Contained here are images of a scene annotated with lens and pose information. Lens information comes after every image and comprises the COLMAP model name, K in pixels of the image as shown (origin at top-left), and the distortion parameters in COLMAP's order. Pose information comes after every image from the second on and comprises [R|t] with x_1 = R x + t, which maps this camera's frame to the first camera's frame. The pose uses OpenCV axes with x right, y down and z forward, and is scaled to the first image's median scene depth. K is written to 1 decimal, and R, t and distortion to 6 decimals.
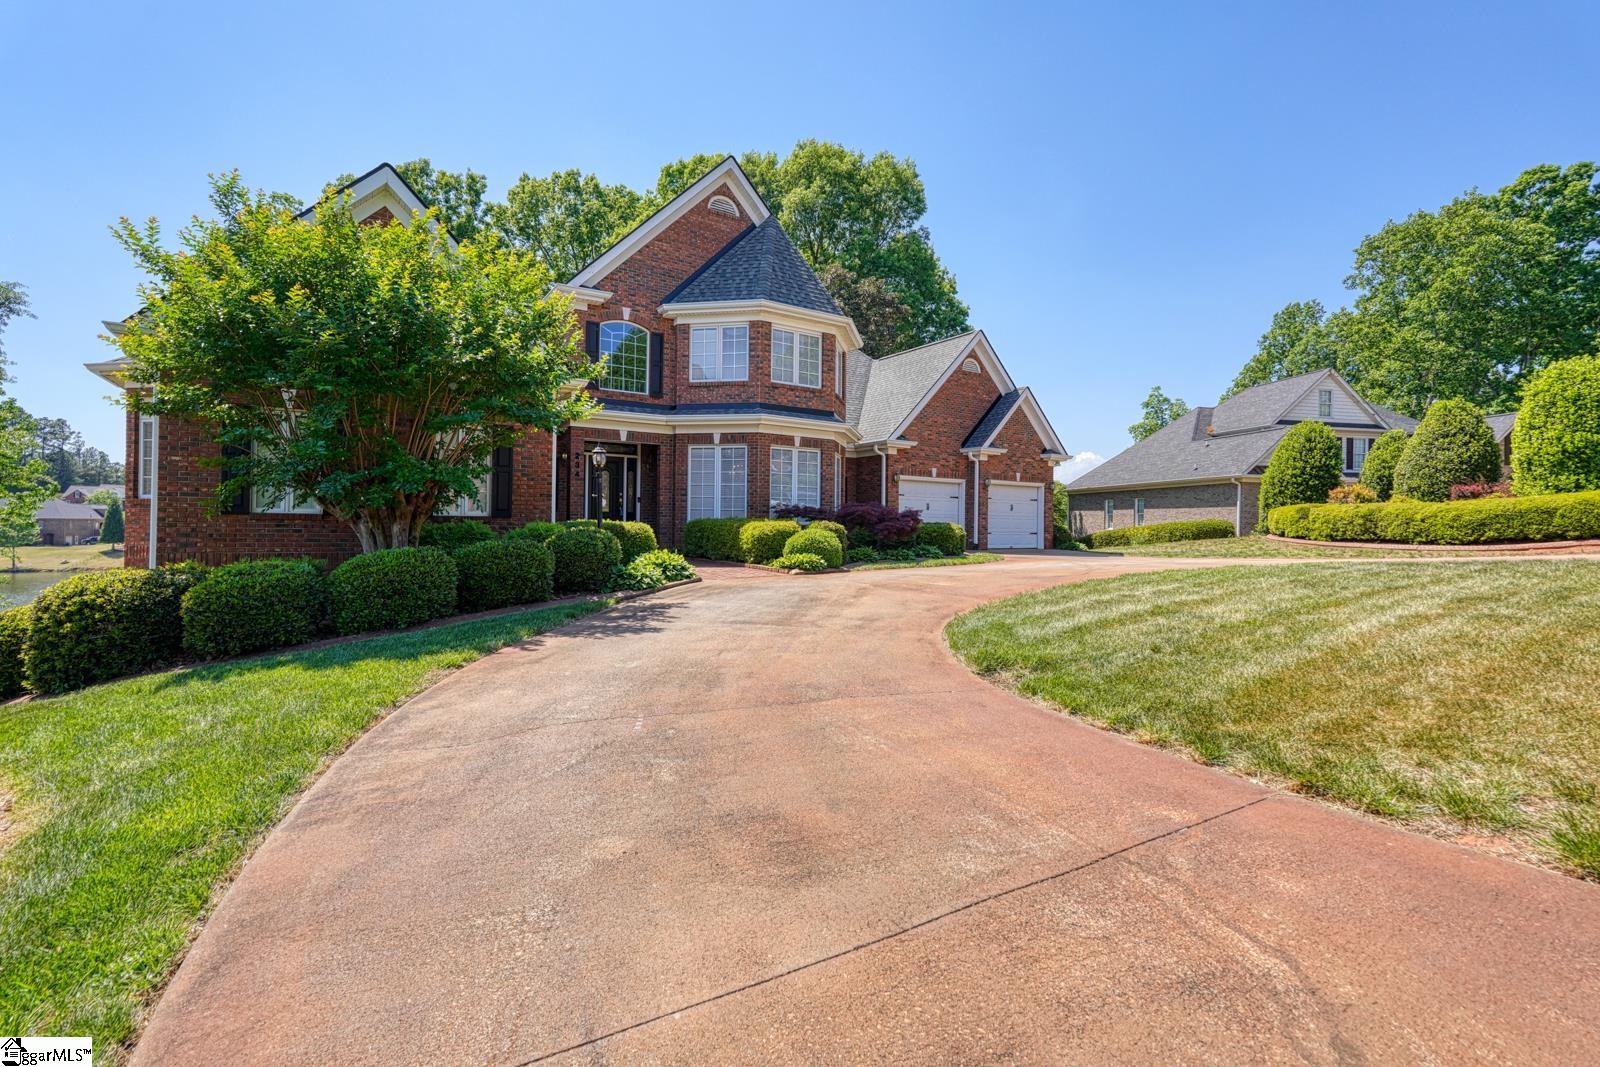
lens RADIAL K [[713.2, 0, 801.7], [0, 713.2, 531.2], [0, 0, 1]] dist [0.001000, 0.000305]
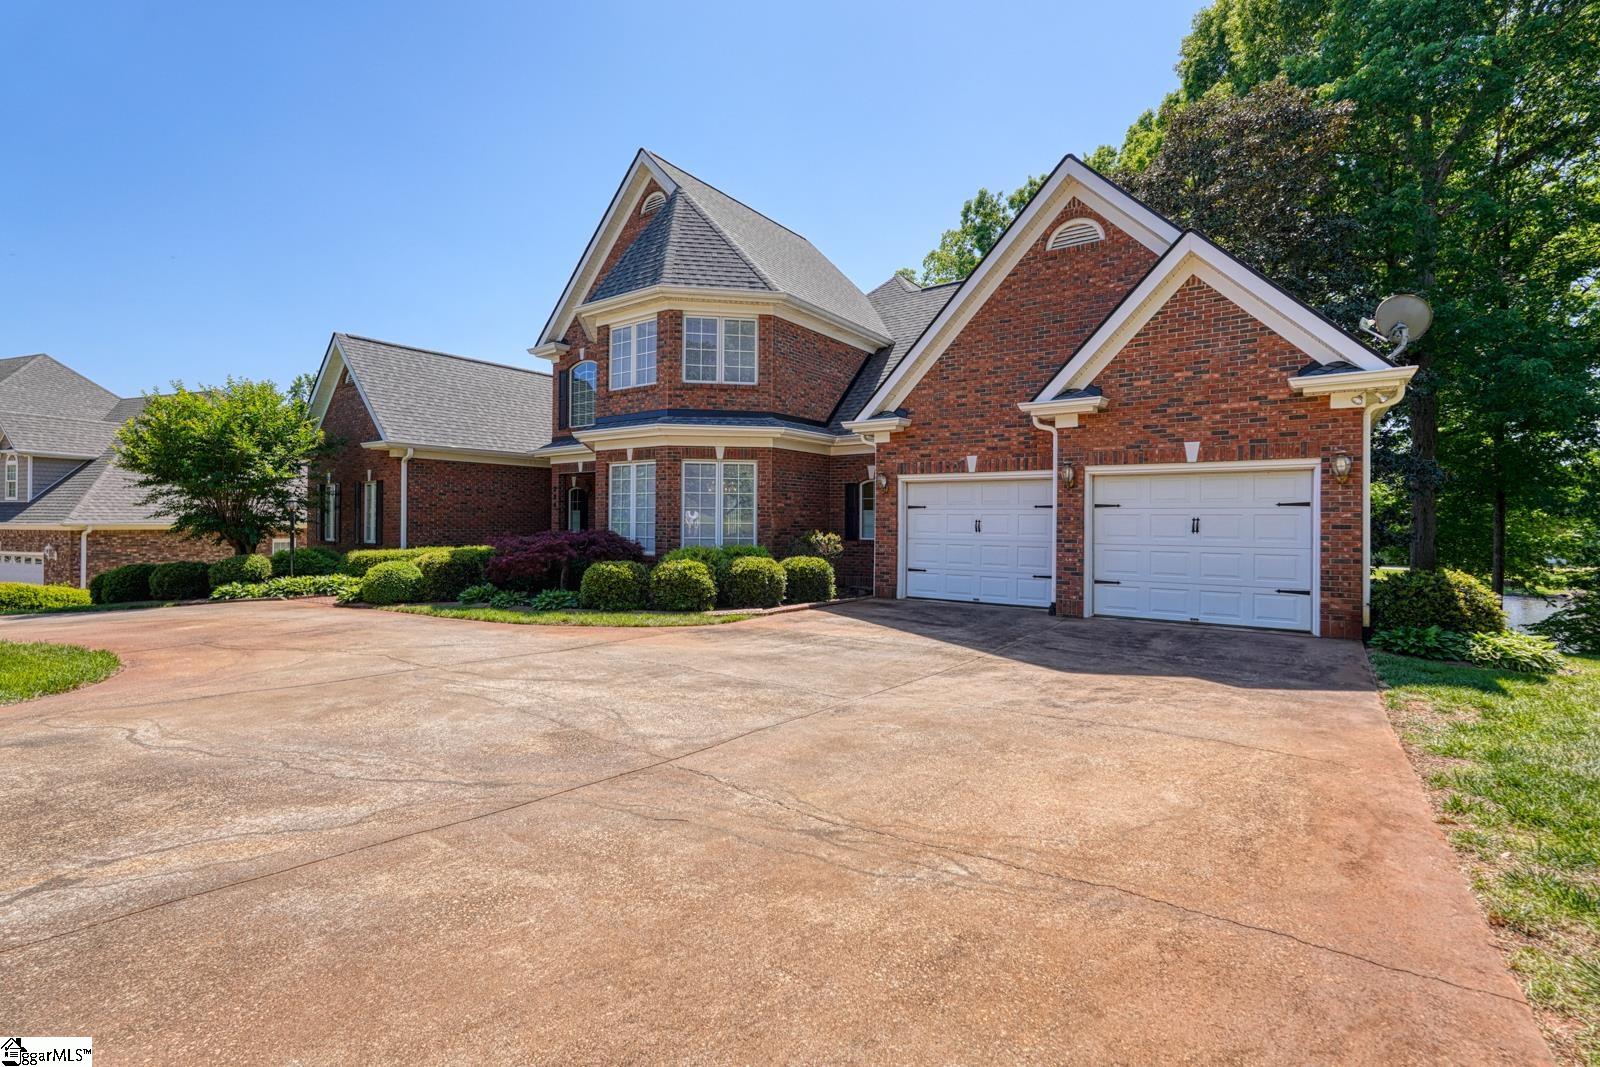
lens RADIAL K [[713.2, 0, 800.1], [0, 713.2, 528.6], [0, 0, 1]] dist [0.001000, 0.000305]
pose [[0.357139, -0.004183, -0.934042, 0.734490], [-0.013493, 0.999863, -0.009638, -0.029492], [0.933954, 0.016045, 0.357033, 0.776196]]
